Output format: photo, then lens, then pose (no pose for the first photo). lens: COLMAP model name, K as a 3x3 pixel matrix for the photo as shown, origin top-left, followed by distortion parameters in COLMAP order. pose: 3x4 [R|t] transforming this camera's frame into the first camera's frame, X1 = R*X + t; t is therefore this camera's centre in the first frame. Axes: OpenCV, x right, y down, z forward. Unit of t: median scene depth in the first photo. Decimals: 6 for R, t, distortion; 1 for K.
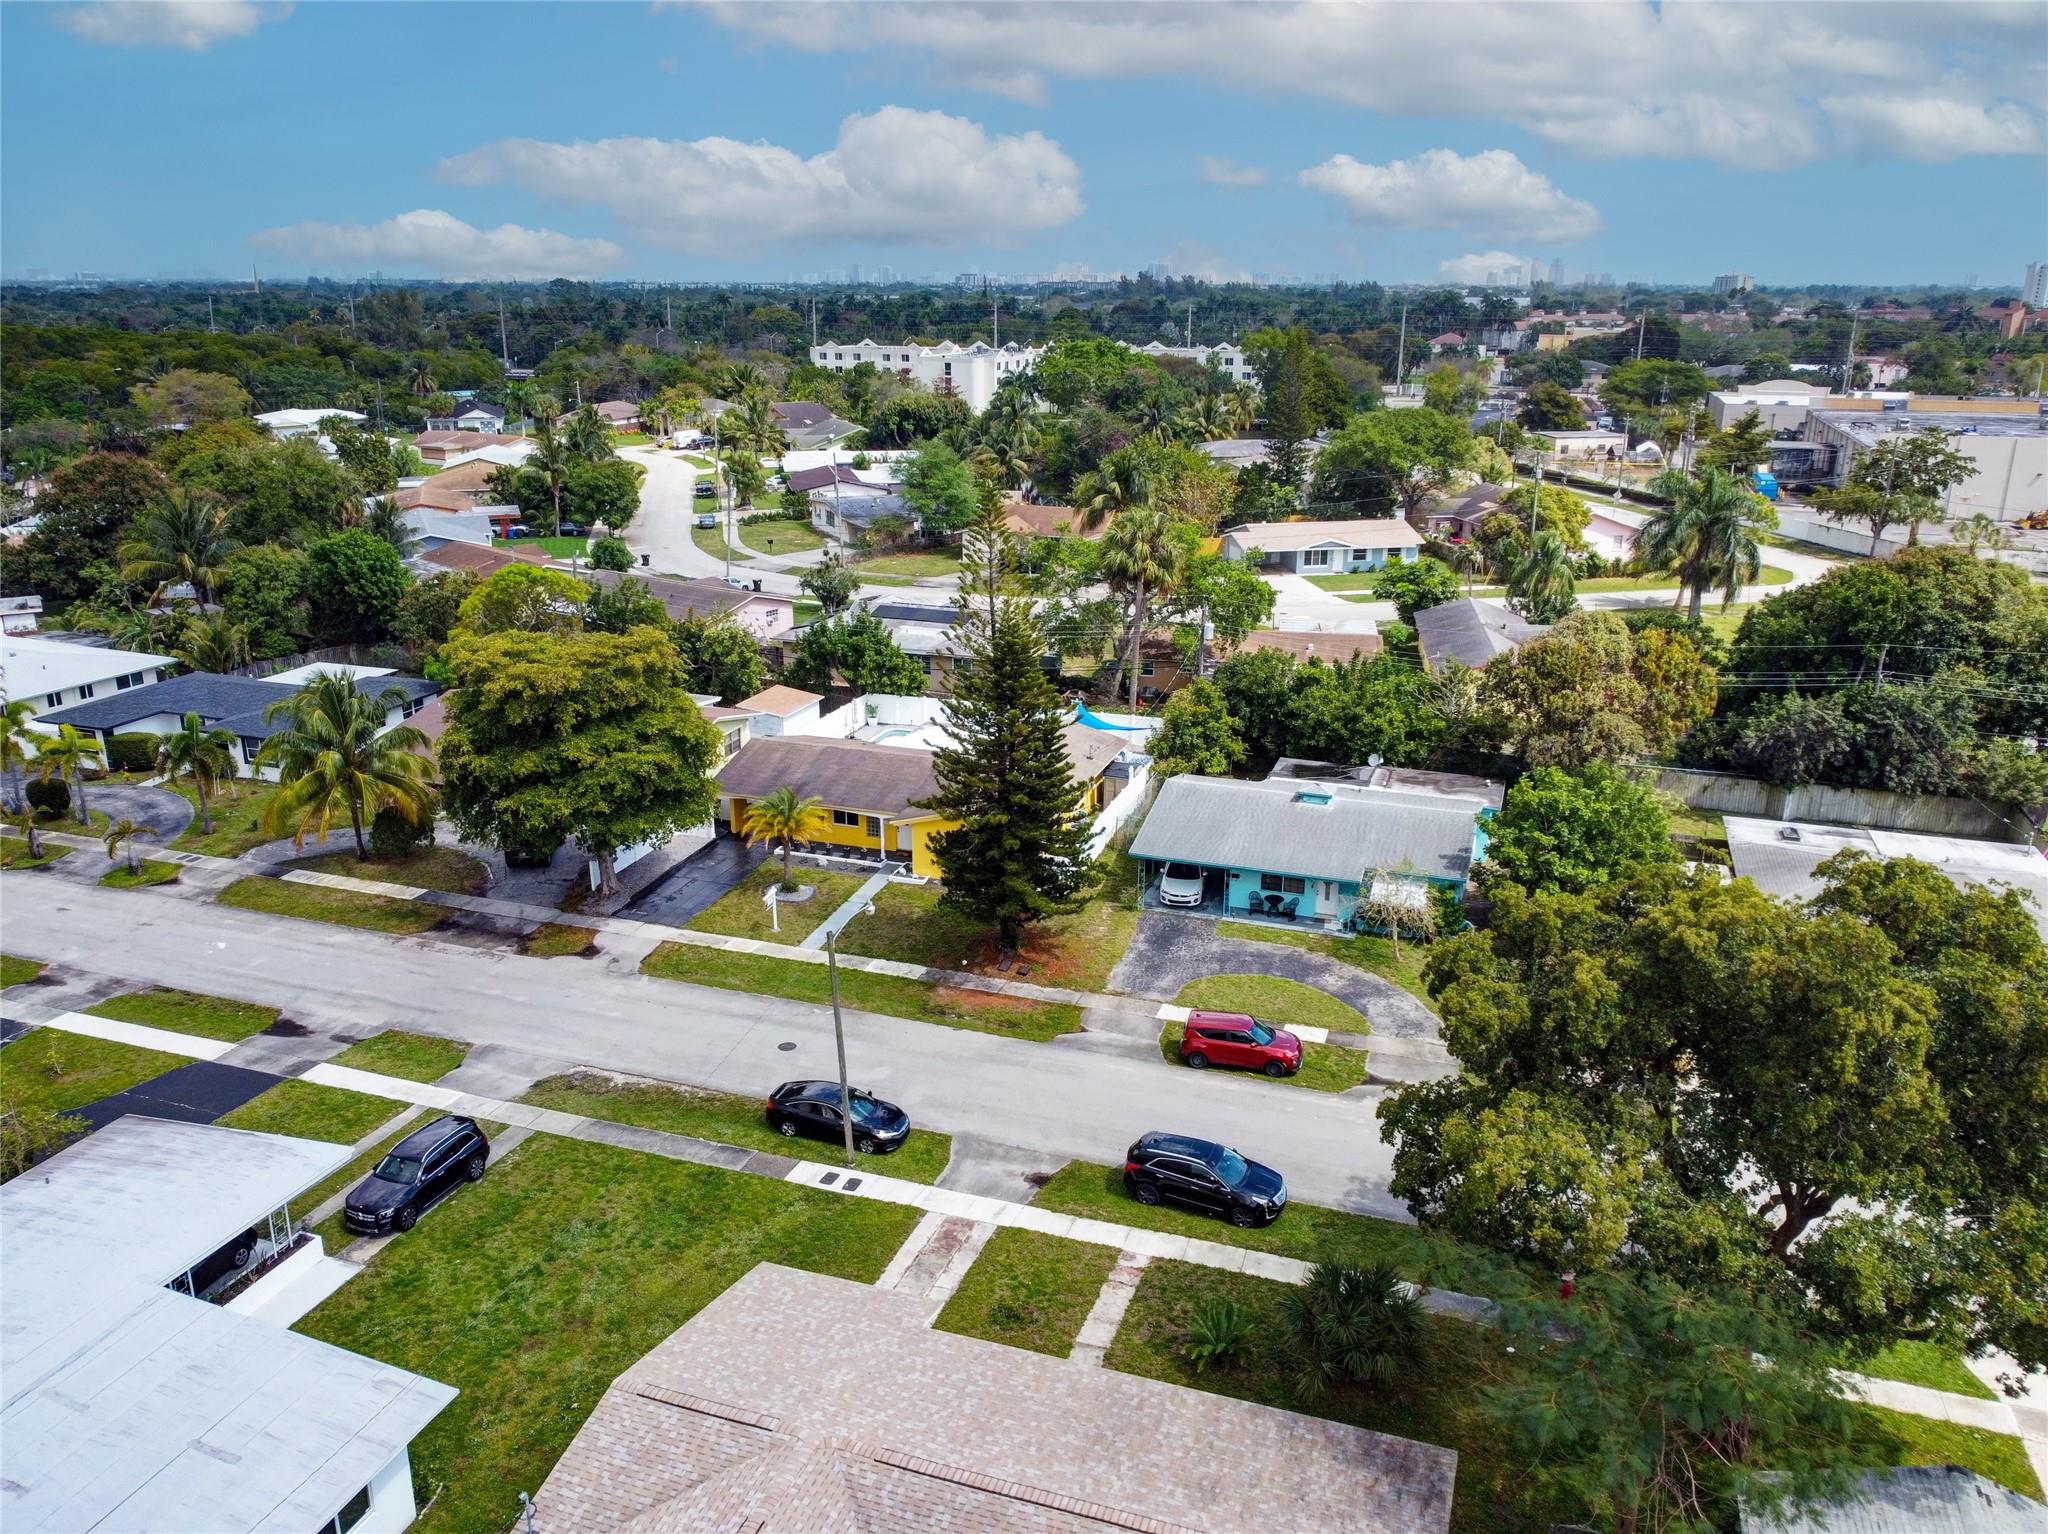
lens RADIAL K [[1512.3, 0, 1031.1], [0, 1512.3, 760.5], [0, 0, 1]] dist [0.004402, -0.000764]
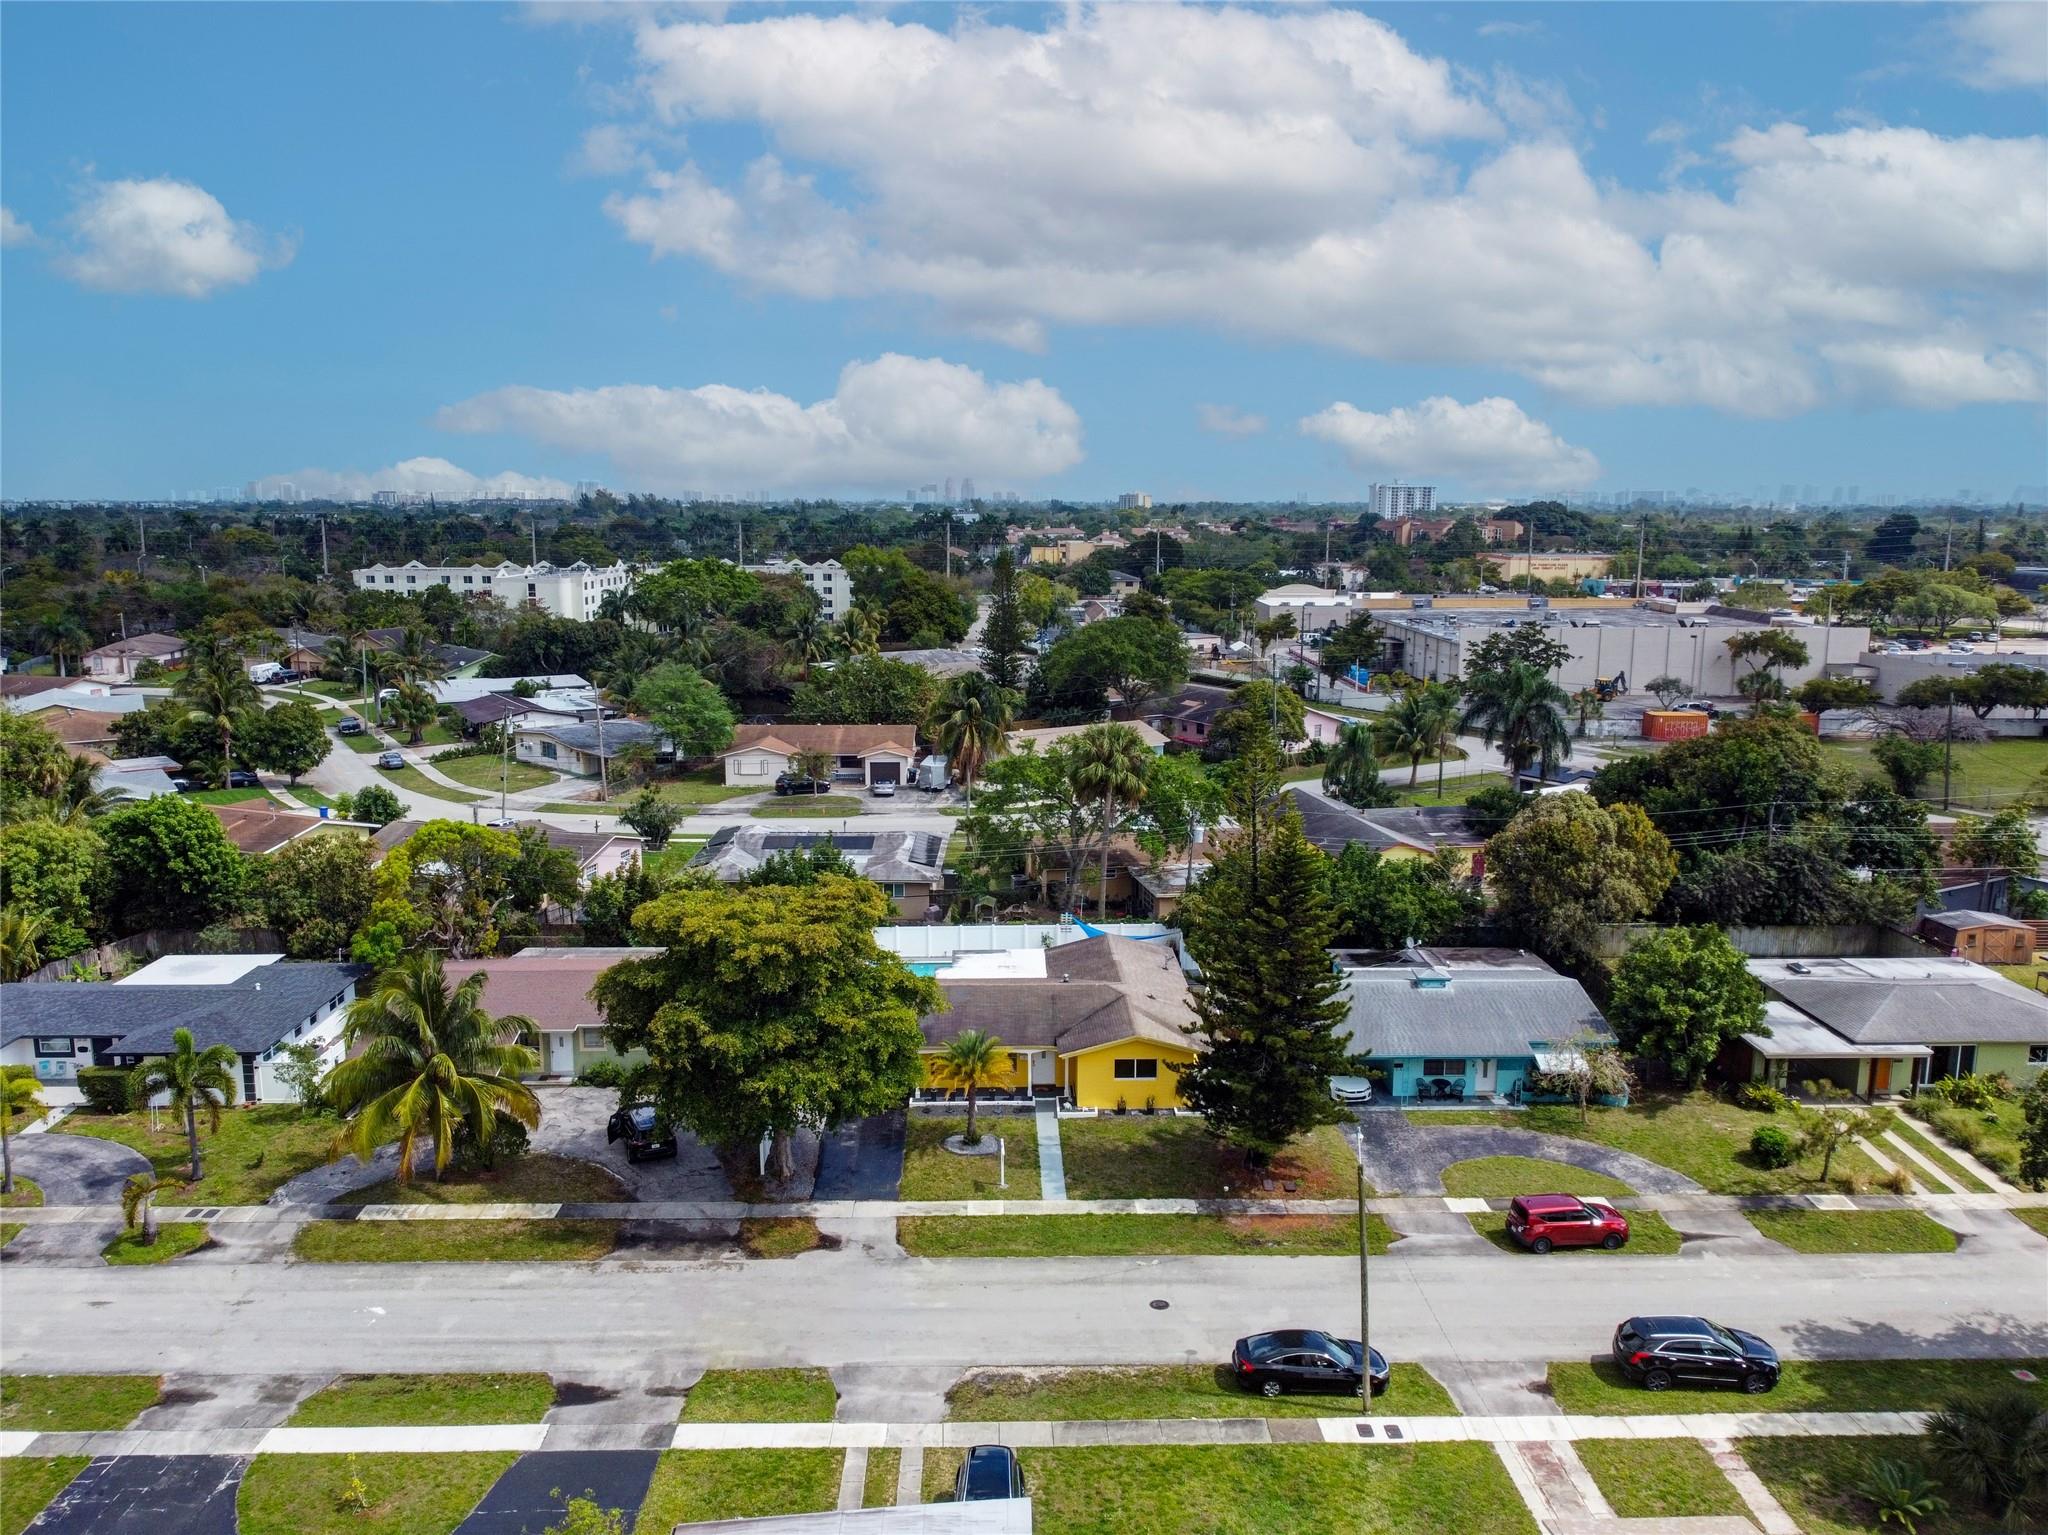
lens RADIAL K [[1512.3, 0, 1031.1], [0, 1512.3, 761.0], [0, 0, 1]] dist [0.004402, -0.000764]
pose [[0.939472, -0.059703, 0.337384, -0.424232], [0.104580, 0.987677, -0.116433, -0.034180], [-0.326275, 0.144669, 0.934139, 0.080694]]
